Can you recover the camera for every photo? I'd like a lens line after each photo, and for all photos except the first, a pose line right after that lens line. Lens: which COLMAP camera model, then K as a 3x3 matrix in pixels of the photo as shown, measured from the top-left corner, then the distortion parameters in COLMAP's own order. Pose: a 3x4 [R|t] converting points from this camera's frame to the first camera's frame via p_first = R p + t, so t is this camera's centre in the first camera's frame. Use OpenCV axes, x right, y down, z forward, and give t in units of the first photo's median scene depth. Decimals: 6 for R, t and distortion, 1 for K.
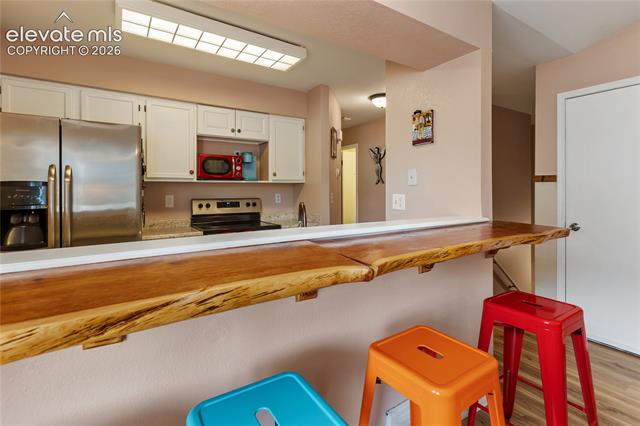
lens RADIAL K [[300.1, 0, 317.8], [0, 300.1, 191.3], [0, 0, 1]] dist [0.005606, -0.000825]
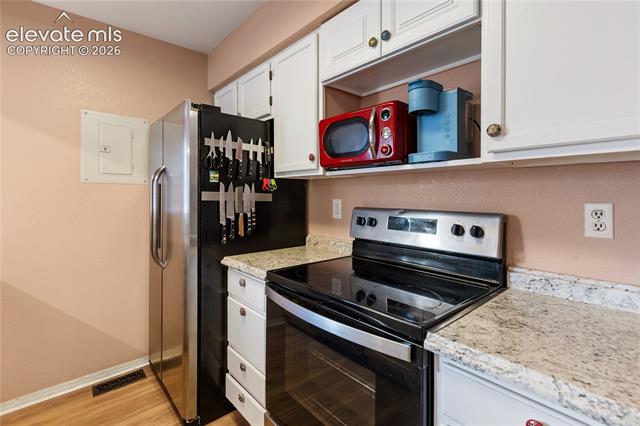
lens RADIAL K [[300.1, 0, 323.5], [0, 300.1, 196.7], [0, 0, 1]] dist [0.005606, -0.000825]
pose [[0.153804, 0.013832, -0.988005, 0.108778], [0.000067, 0.999902, 0.014009, -0.000749], [0.988101, -0.002221, 0.153788, 0.874413]]
